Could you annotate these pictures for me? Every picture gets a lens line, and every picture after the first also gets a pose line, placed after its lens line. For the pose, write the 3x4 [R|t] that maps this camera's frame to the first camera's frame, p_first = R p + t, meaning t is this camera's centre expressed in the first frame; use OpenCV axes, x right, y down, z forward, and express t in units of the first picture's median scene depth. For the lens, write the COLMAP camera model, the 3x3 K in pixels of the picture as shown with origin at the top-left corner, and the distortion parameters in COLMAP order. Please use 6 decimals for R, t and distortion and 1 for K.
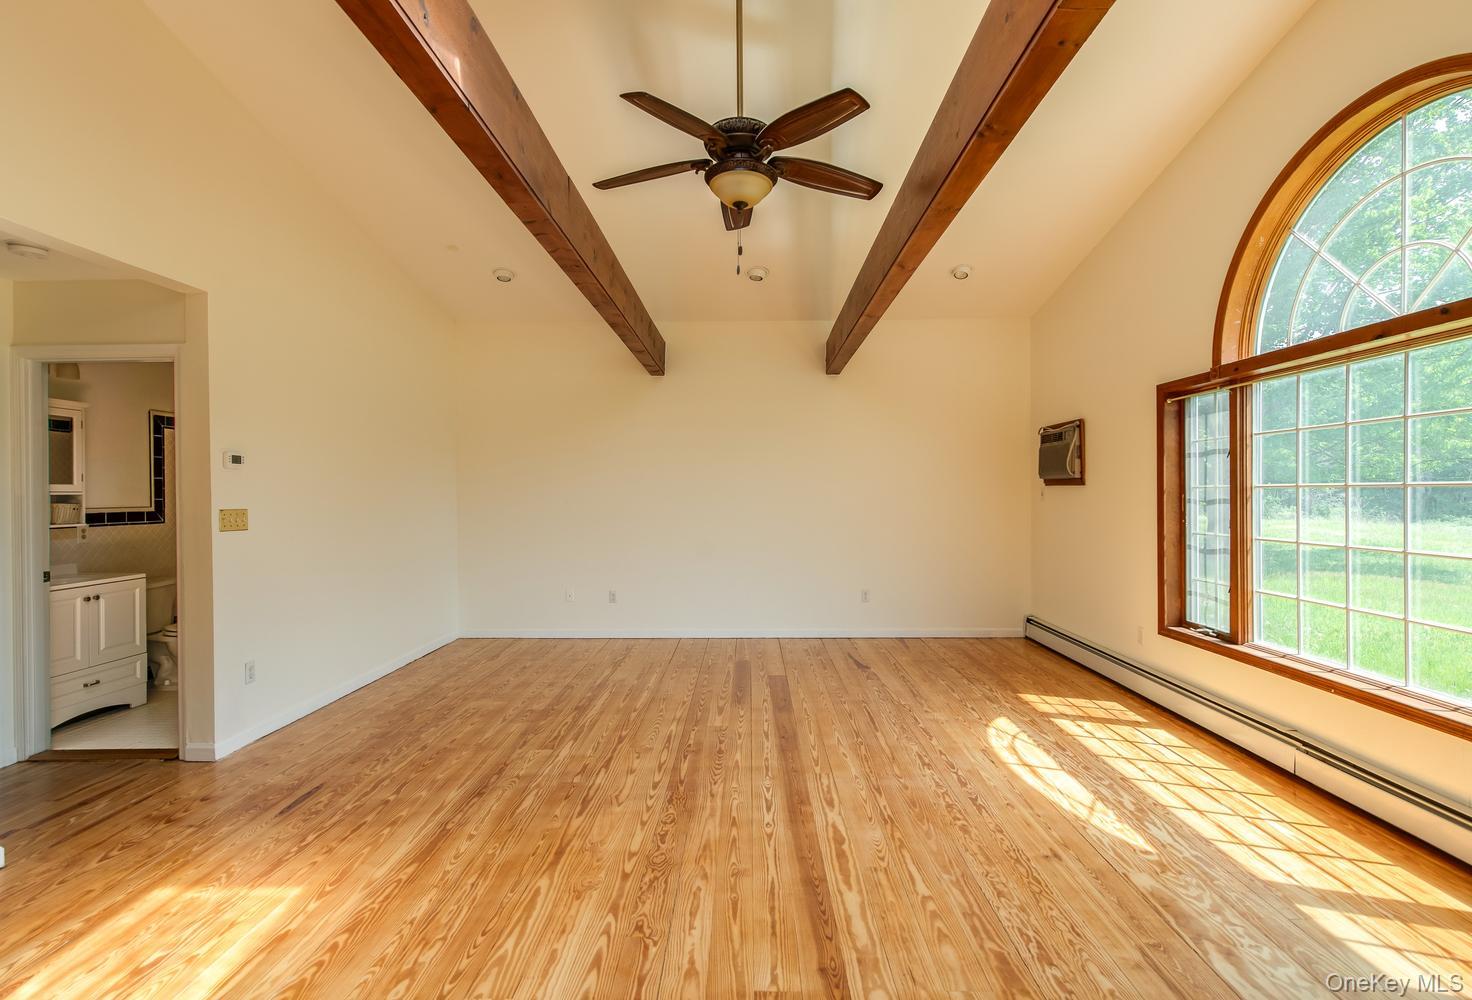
lens RADIAL K [[693.0, 0, 736.0], [0, 693.0, 494.4], [0, 0, 1]] dist [-0.000065, -0.000620]
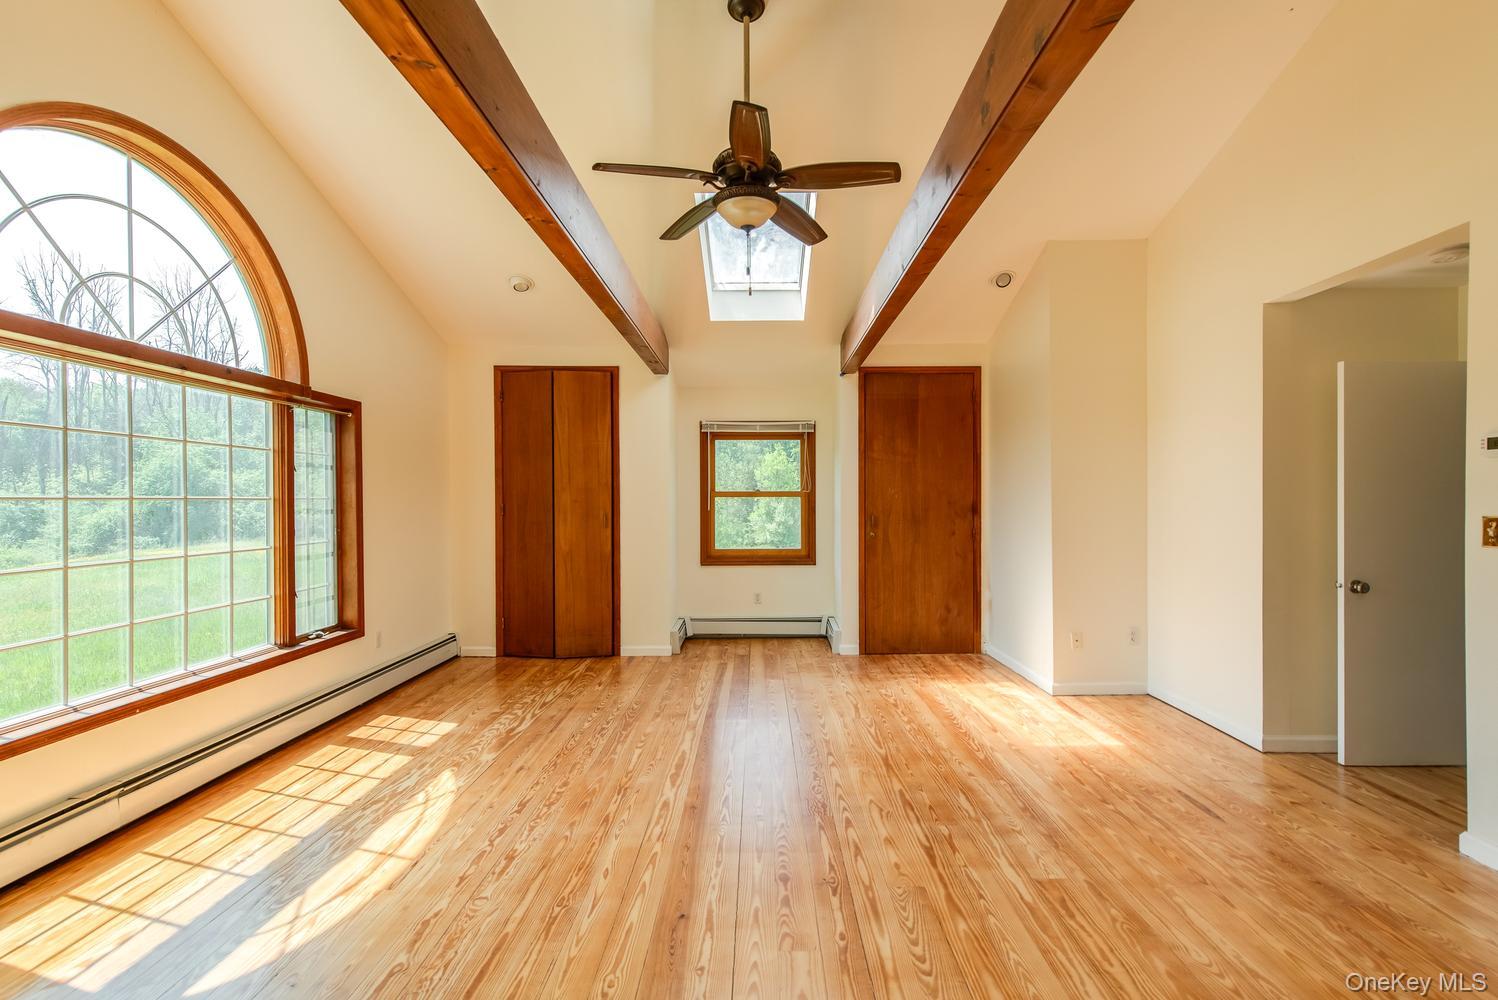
lens RADIAL K [[672.0, 0, 748.0], [0, 672.0, 503.7], [0, 0, 1]] dist [0.009451, -0.002357]
pose [[-0.999927, 0.011522, -0.003762, 0.012998], [0.011490, 0.999898, 0.008433, -0.003716], [0.003859, 0.008389, -0.999957, 1.894949]]
